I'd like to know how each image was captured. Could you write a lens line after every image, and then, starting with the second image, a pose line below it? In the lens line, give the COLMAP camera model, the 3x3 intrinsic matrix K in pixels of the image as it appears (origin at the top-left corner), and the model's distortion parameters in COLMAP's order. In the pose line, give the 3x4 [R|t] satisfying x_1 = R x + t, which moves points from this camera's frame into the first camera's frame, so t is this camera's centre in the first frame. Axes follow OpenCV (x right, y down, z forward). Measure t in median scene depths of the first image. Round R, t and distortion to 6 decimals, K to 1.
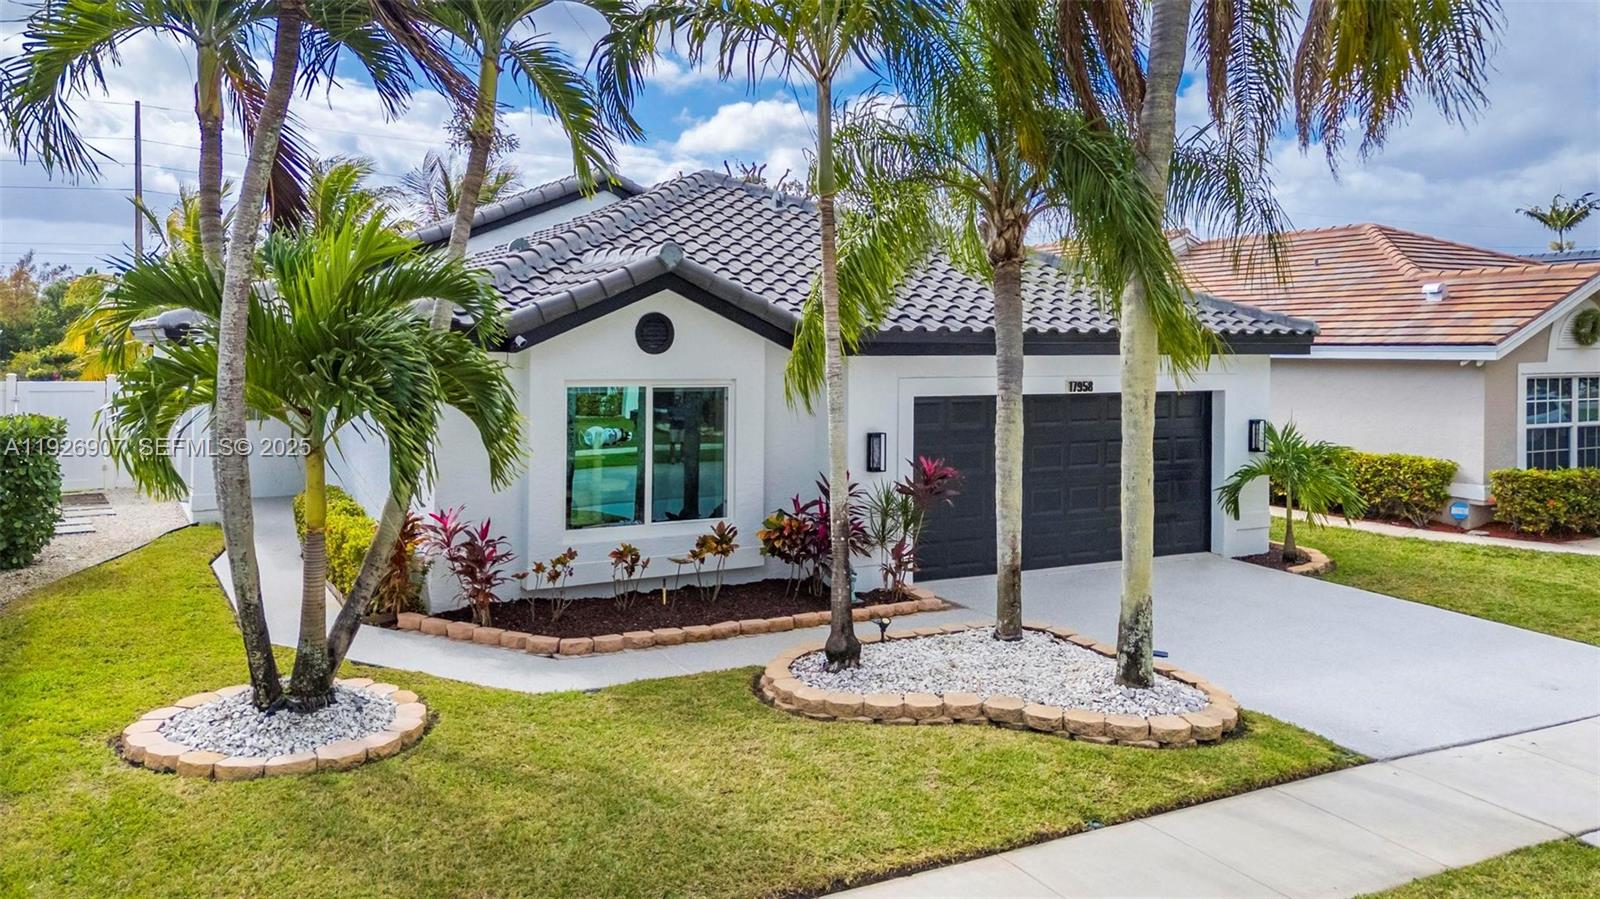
lens RADIAL K [[1222.3, 0, 784.7], [0, 1222.3, 346.5], [0, 0, 1]] dist [0.044575, 0.058032]
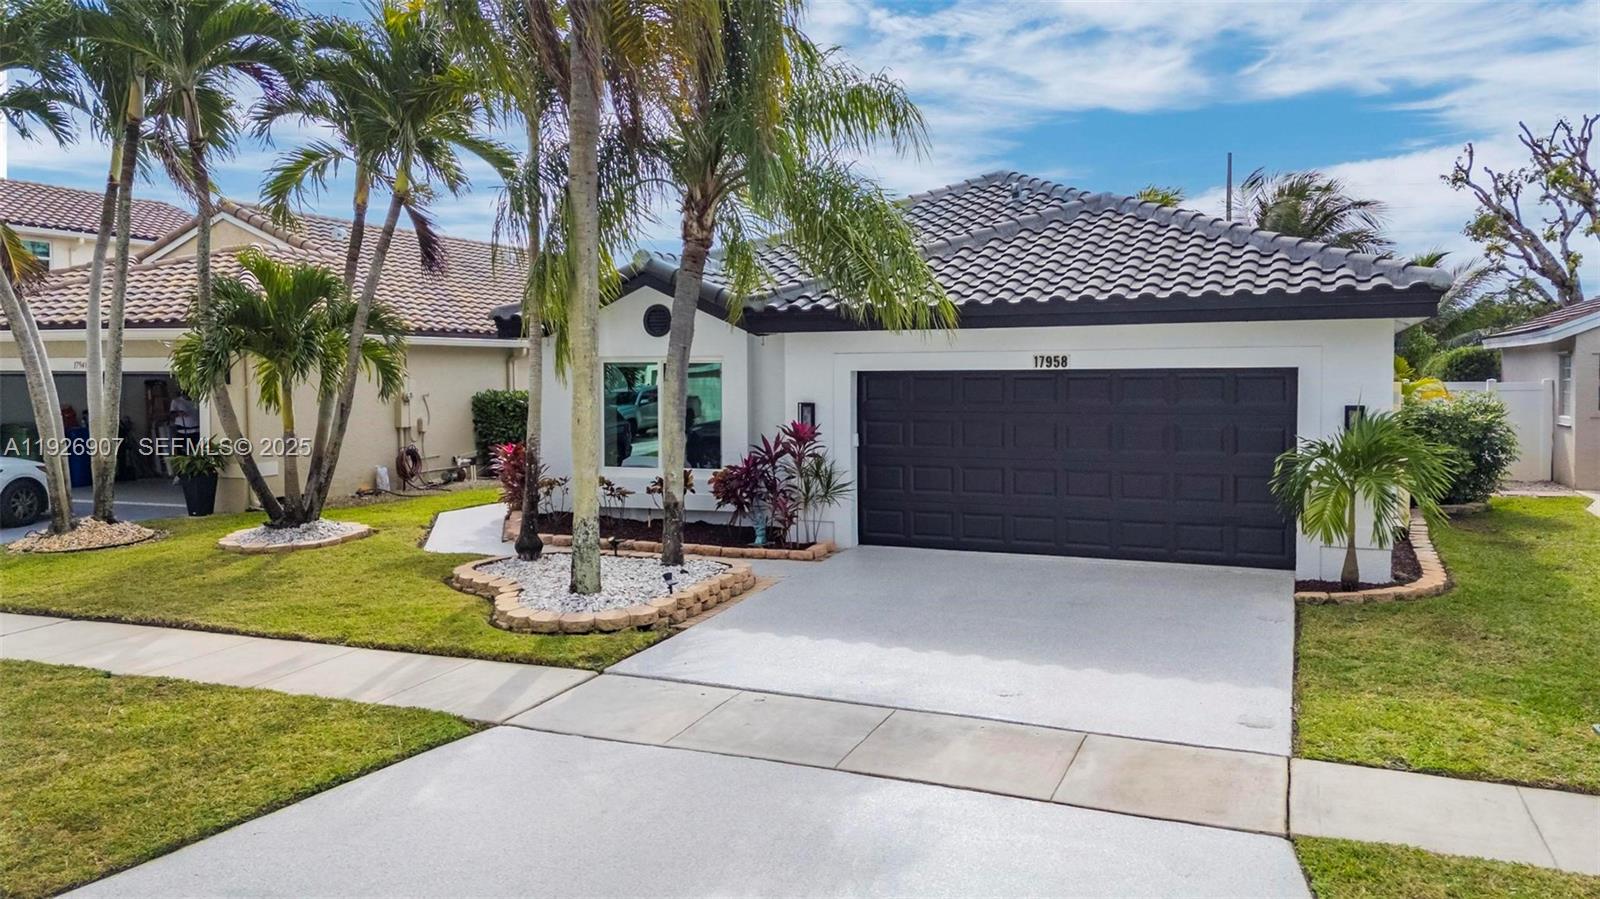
lens RADIAL K [[1195.9, 0, 802.5], [0, 1195.9, 442.9], [0, 0, 1]] dist [0.073246, -0.001802]
pose [[0.603033, 0.035060, -0.796946, 1.075708], [0.006150, 0.998800, 0.048593, 0.061847], [0.797693, -0.034204, 0.602093, 0.388594]]
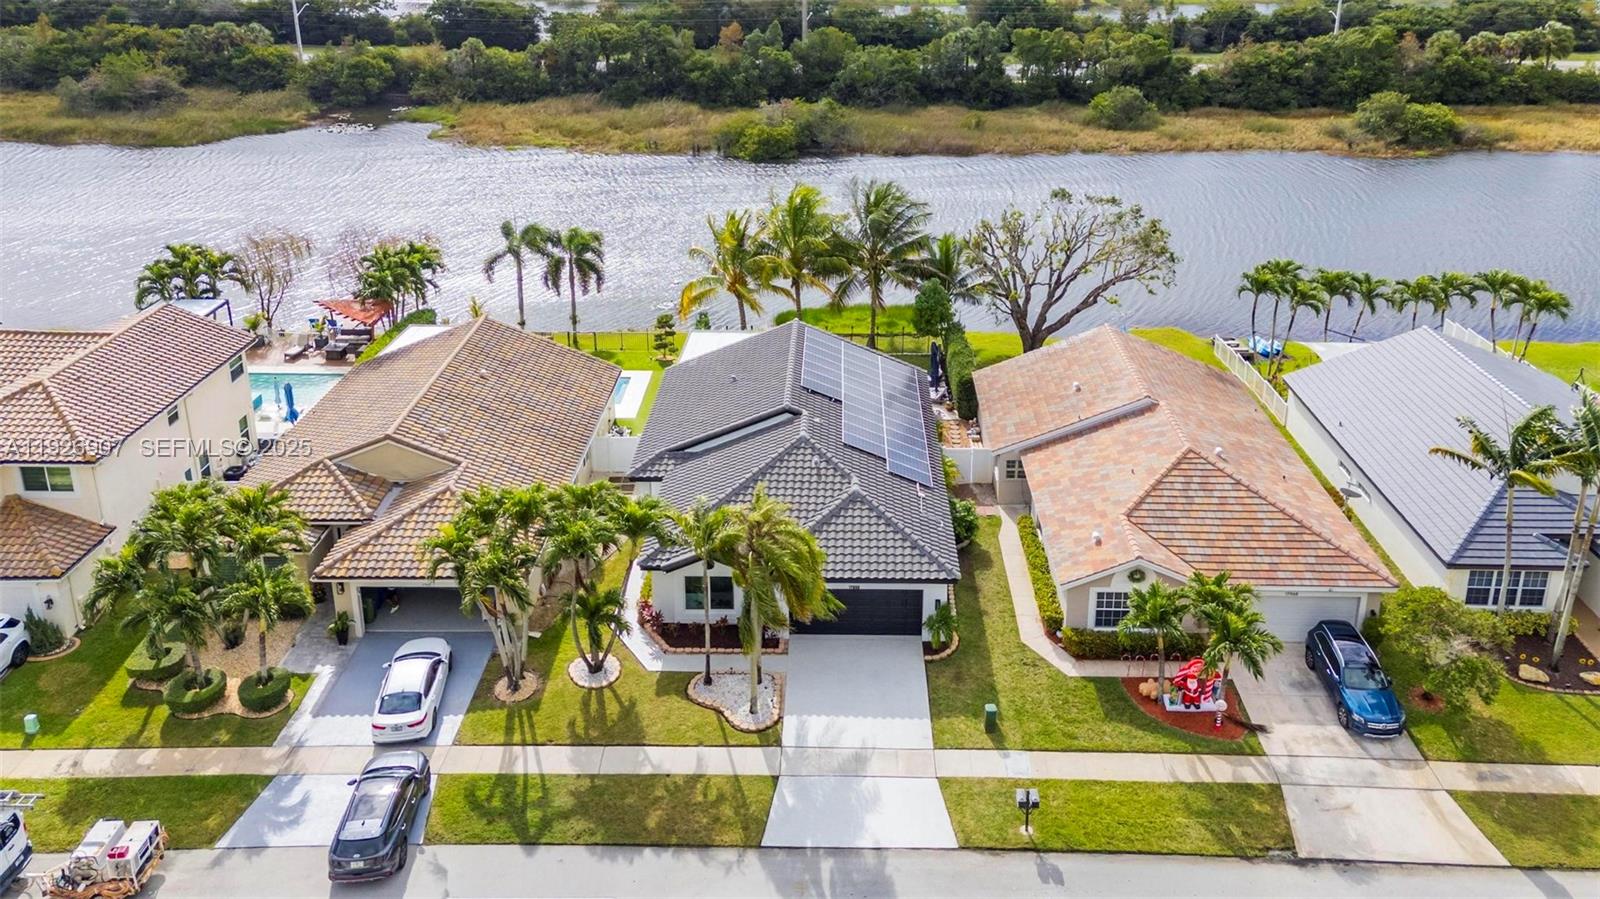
lens RADIAL K [[1213.3, 0, 835.6], [0, 1213.3, 284.1], [0, 0, 1]] dist [0.086688, 0.004148]
pose [[0.864999, 0.158713, -0.476012, 1.919163], [-0.002455, 0.949986, 0.312284, -2.048137], [0.501768, -0.268957, 0.822126, -1.639535]]
